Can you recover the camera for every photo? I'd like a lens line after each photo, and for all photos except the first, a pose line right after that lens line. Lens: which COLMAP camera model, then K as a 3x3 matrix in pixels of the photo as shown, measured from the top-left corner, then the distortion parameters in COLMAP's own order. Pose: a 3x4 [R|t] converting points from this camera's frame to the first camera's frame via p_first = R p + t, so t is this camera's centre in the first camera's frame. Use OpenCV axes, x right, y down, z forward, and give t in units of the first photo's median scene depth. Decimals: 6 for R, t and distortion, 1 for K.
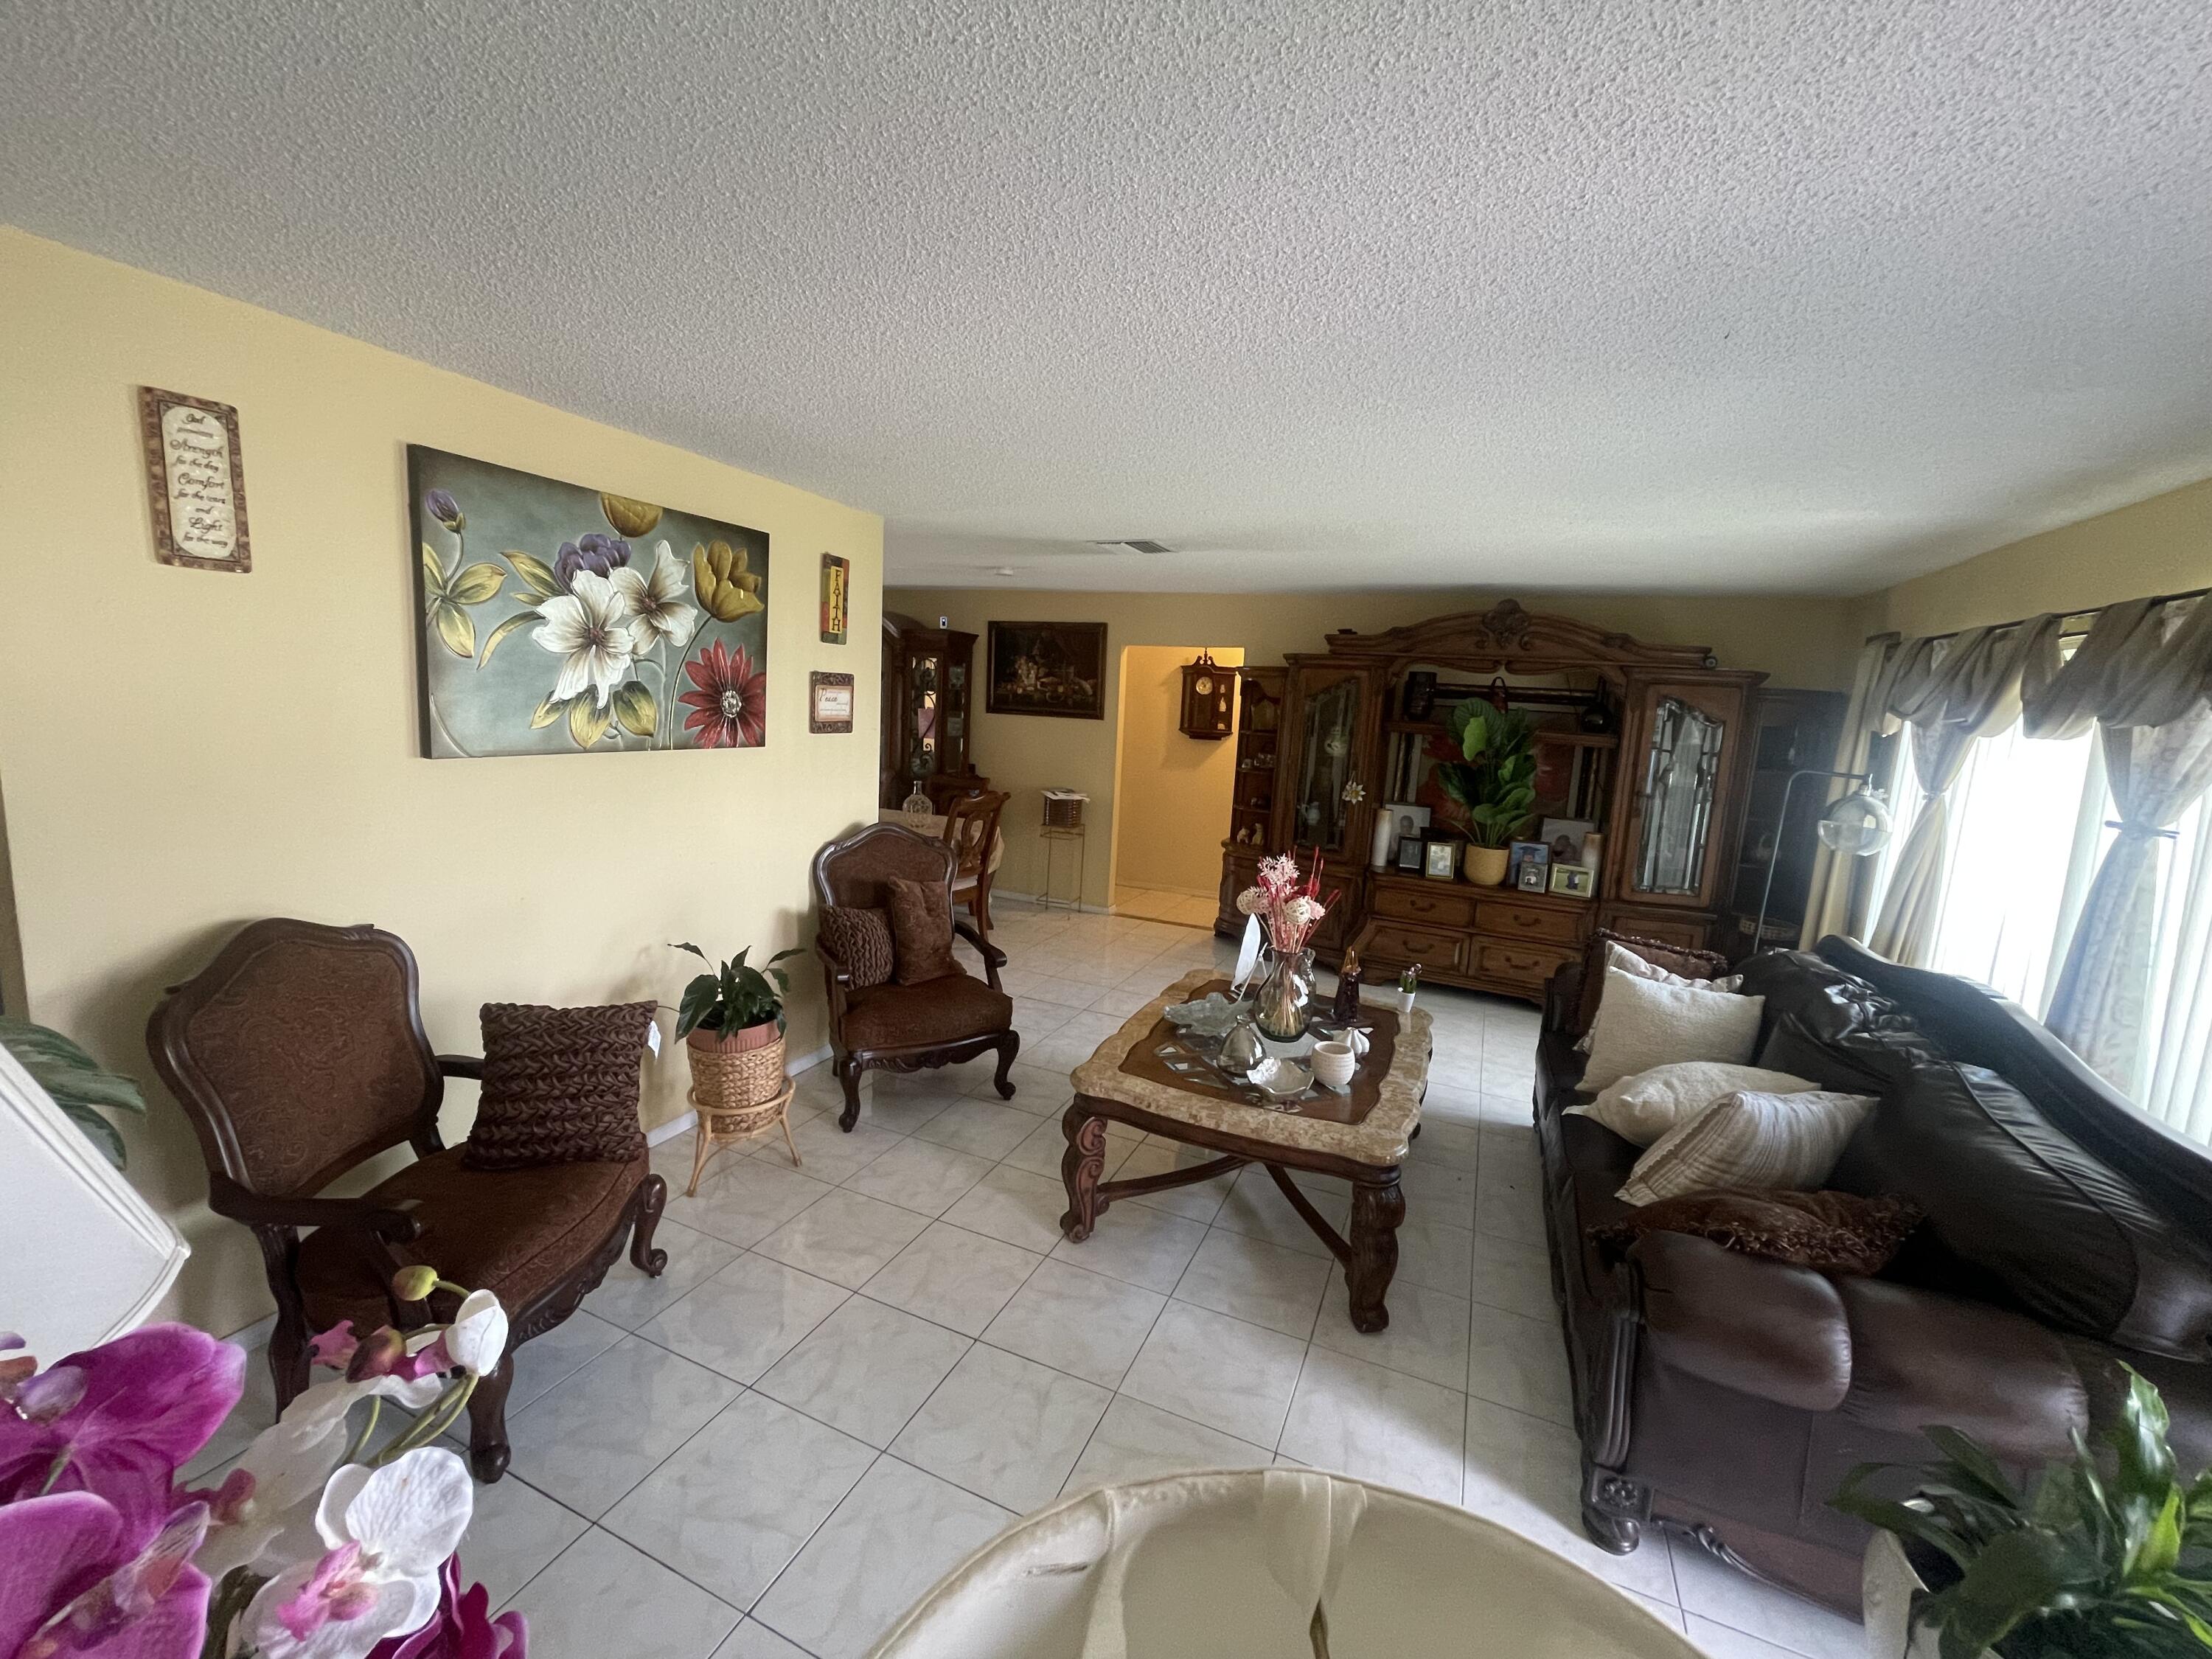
lens RADIAL K [[889.4, 0, 1105.5], [0, 889.4, 826.5], [0, 0, 1]] dist [-0.008510, 0.001157]
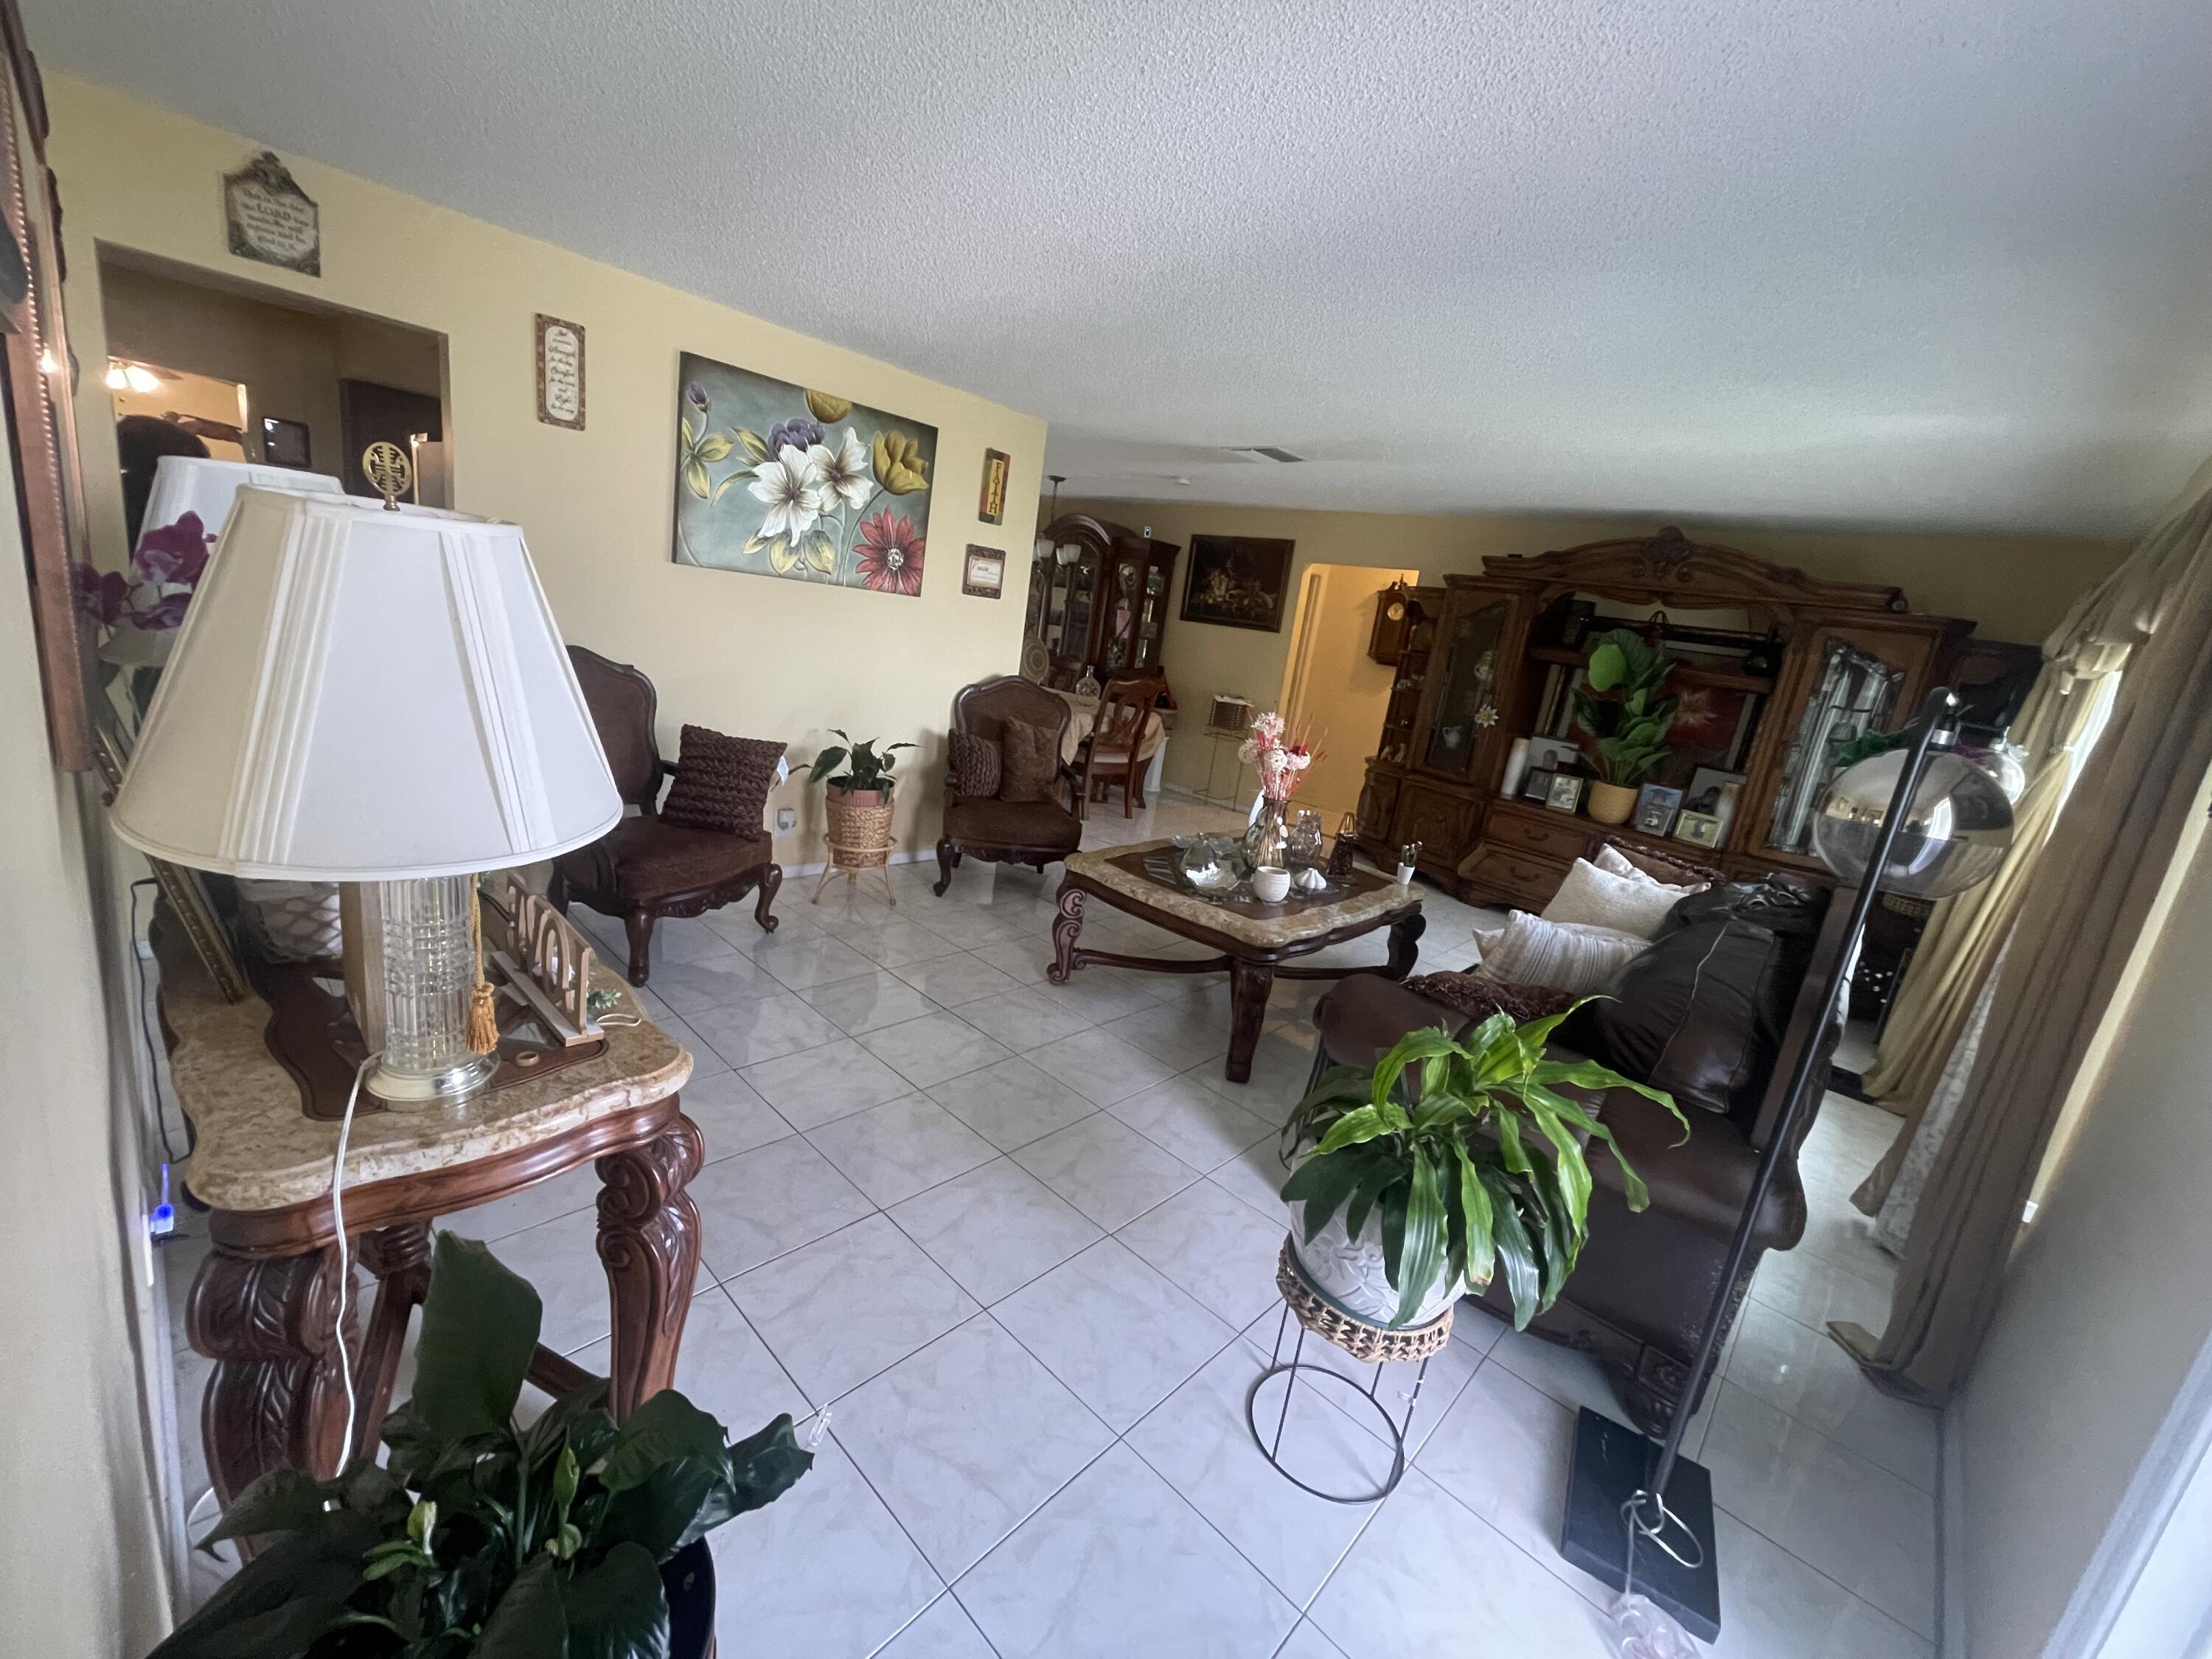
lens RADIAL K [[889.4, 0, 1105.7], [0, 889.4, 825.9], [0, 0, 1]] dist [-0.008510, 0.001157]
pose [[0.939528, 0.153173, -0.306308, 0.292092], [-0.135074, 0.987635, 0.079570, 0.092022], [0.314708, -0.033384, 0.948601, -0.144741]]
